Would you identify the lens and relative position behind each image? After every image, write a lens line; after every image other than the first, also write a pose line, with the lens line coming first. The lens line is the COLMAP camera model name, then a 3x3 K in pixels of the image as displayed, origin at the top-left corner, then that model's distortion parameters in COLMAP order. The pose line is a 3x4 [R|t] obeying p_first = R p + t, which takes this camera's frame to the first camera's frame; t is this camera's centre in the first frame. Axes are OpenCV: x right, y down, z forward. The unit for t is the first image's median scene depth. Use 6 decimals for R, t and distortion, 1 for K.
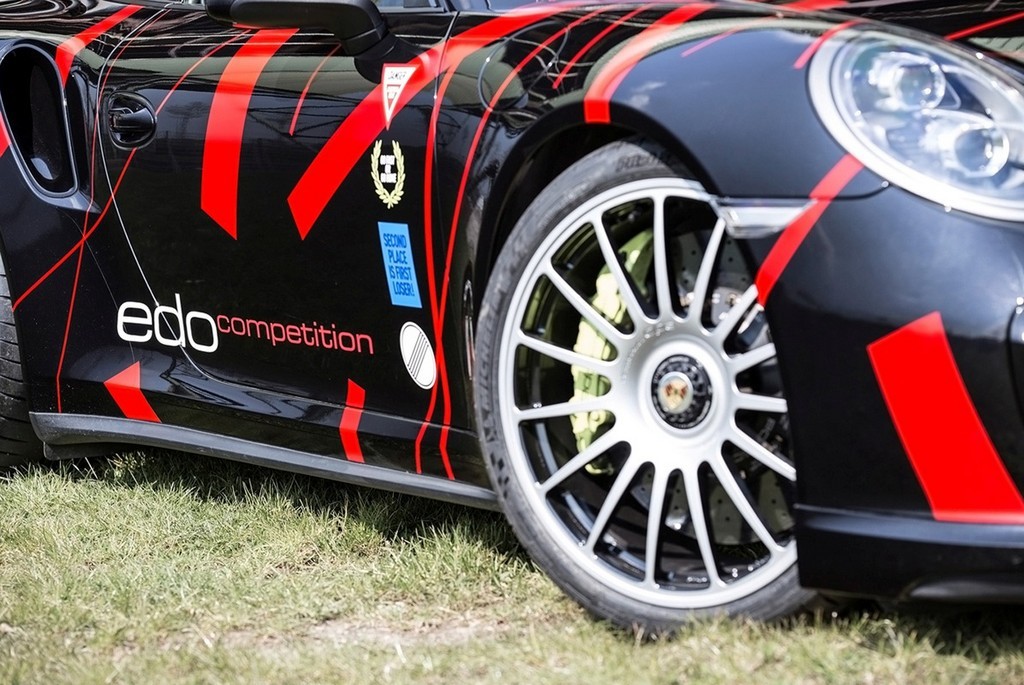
lens RADIAL K [[4045.8, 0, 511.4], [0, 4045.8, 341.1], [0, 0, 1]] dist [0.388415, 0.000000]
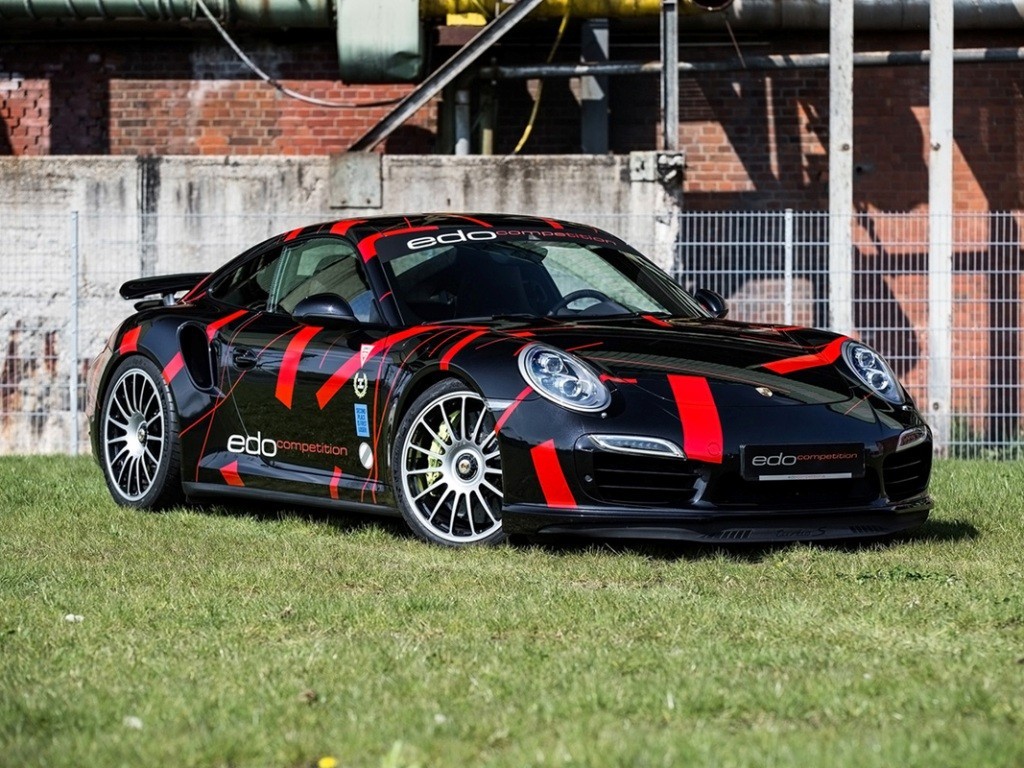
lens RADIAL K [[3925.2, 0, 505.5], [0, 3925.2, 381.8], [0, 0, 1]] dist [0.213369, 0.000000]
pose [[0.995748, 0.076596, 0.051169, -0.075157], [-0.073256, 0.995242, -0.064248, 0.126297], [-0.055846, 0.060227, 0.996621, -1.722110]]
